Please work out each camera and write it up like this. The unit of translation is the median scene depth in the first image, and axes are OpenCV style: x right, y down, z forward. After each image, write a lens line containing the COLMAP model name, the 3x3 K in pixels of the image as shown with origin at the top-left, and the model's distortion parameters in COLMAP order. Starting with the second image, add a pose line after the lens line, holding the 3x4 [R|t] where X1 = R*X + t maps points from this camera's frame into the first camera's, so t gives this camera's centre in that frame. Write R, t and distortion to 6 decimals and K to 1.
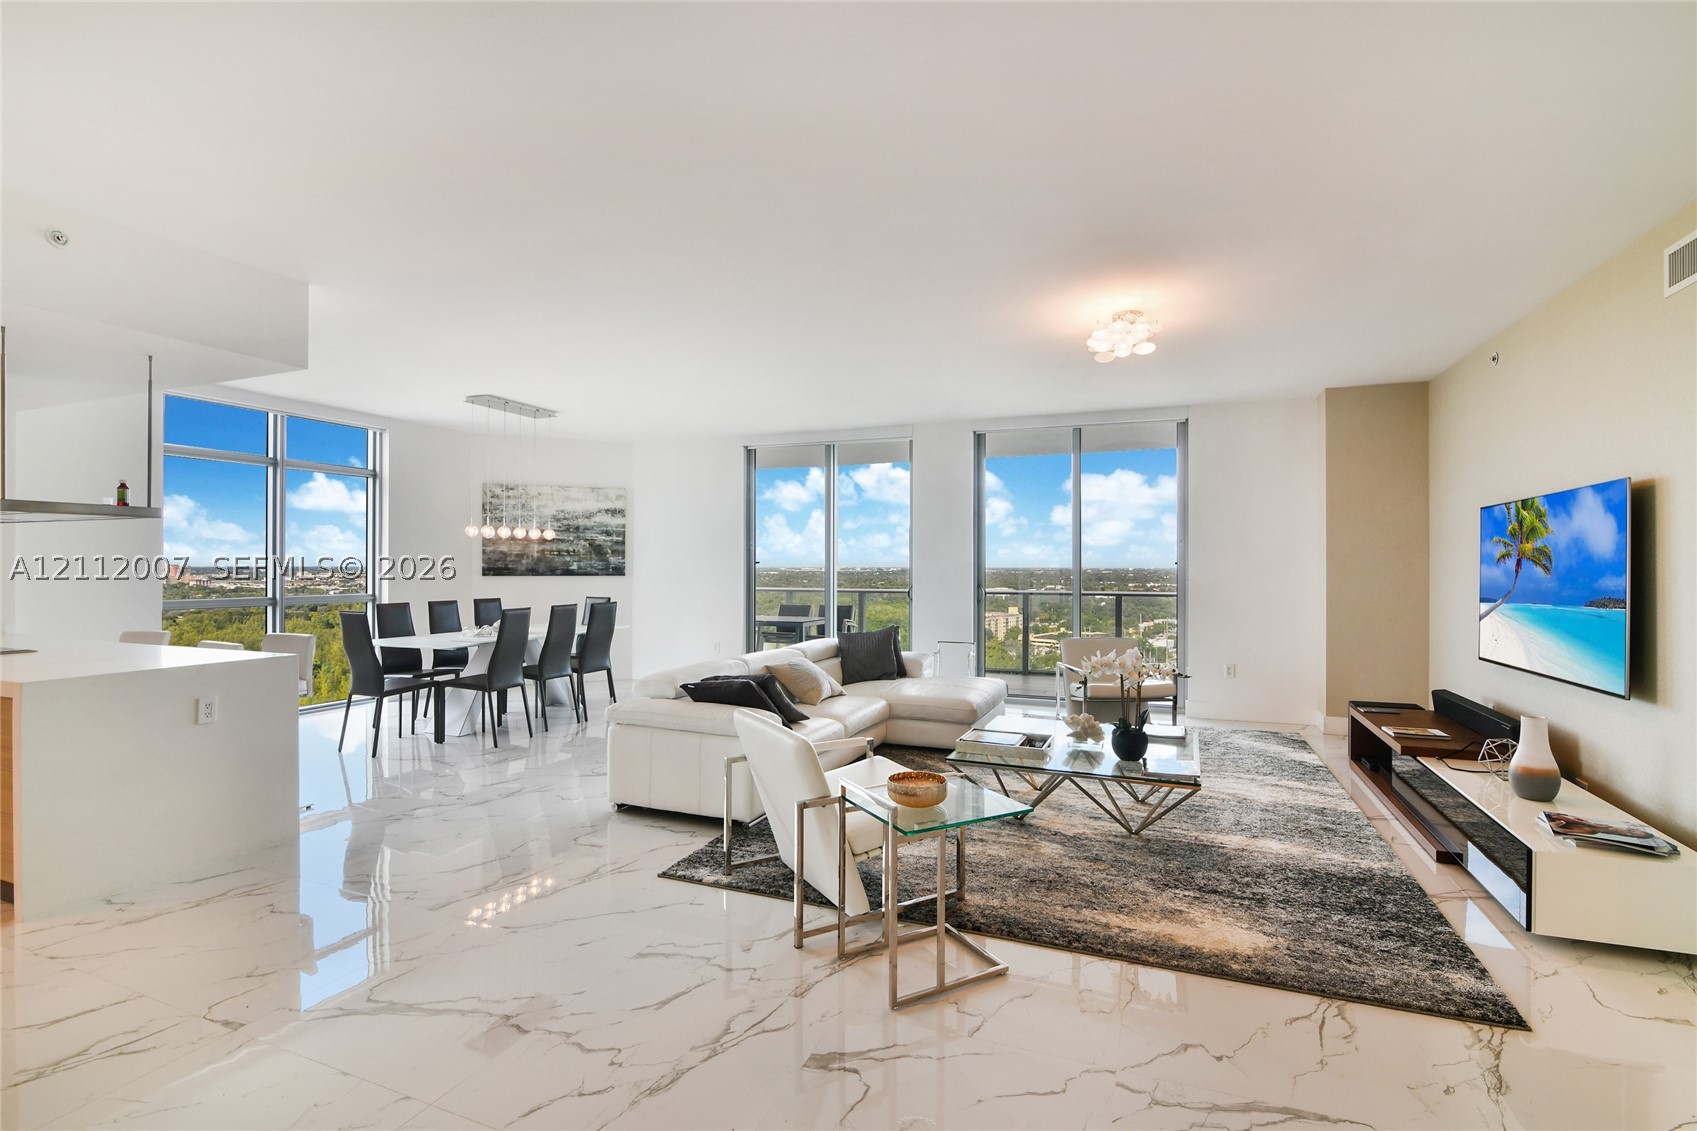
lens RADIAL K [[780.5, 0, 854.6], [0, 780.5, 564.3], [0, 0, 1]] dist [-0.018461, 0.000435]
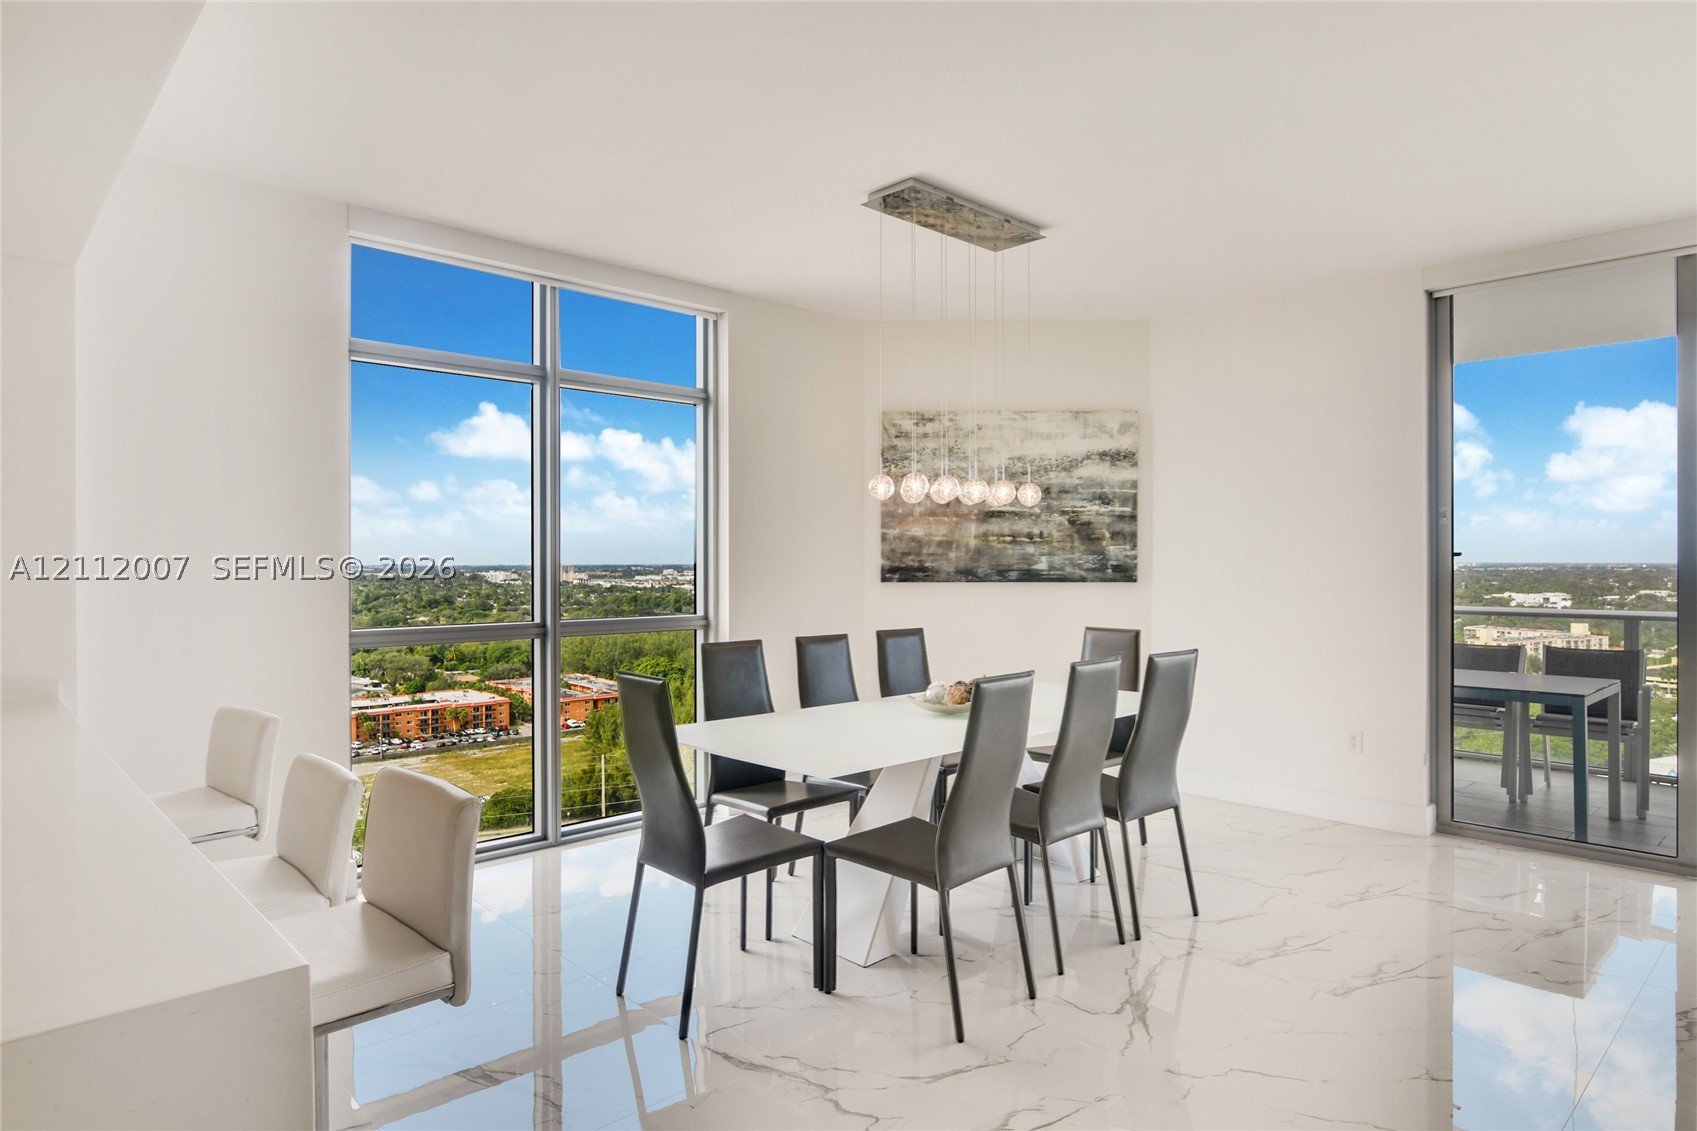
lens RADIAL K [[983.8, 0, 849.5], [0, 983.8, 560.0], [0, 0, 1]] dist [-0.010591, 0.000250]
pose [[0.906177, -0.004246, -0.422878, -0.228675], [0.004204, 0.999991, -0.001031, -0.000044], [0.422878, -0.000843, 0.906186, 0.403328]]
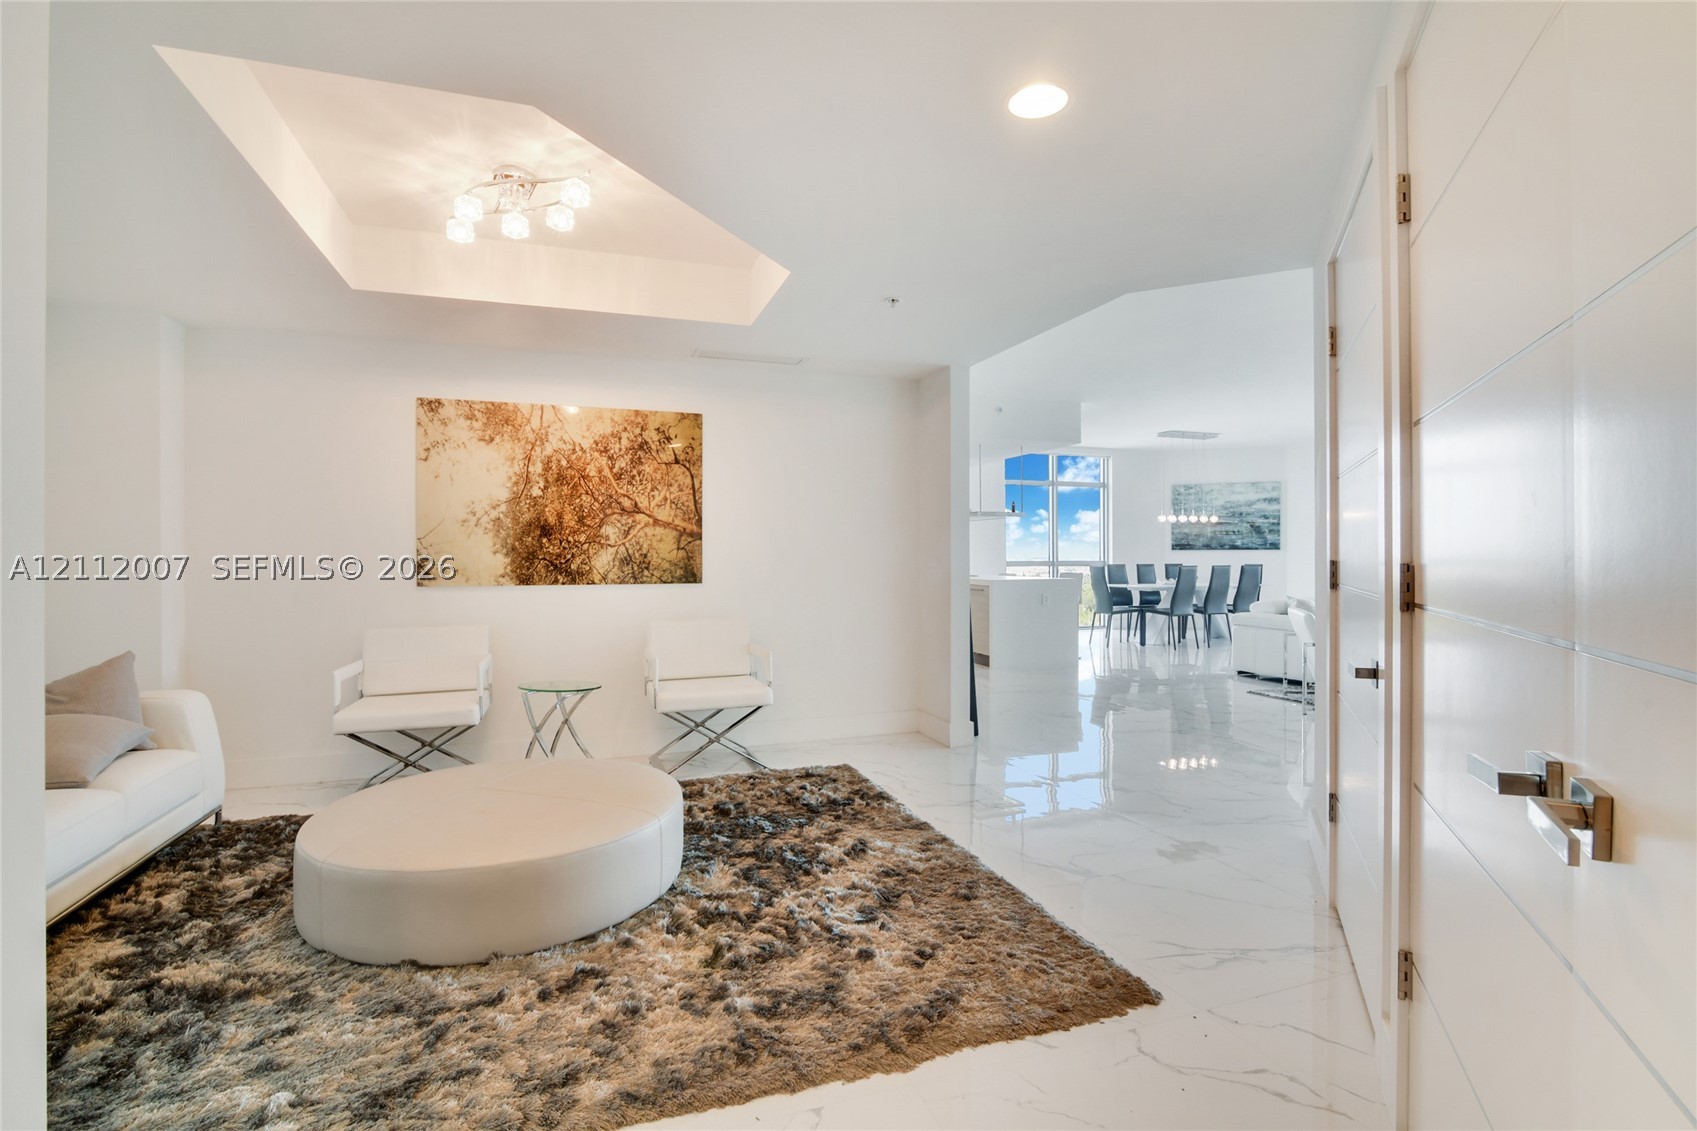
lens RADIAL K [[749.8, 0, 839.1], [0, 749.8, 554.1], [0, 0, 1]] dist [-0.049434, -0.000225]
pose [[0.633656, -0.003887, -0.773605, 0.214664], [0.006705, 0.999977, 0.000467, 0.019566], [0.773586, -0.005483, 0.633668, -0.384947]]
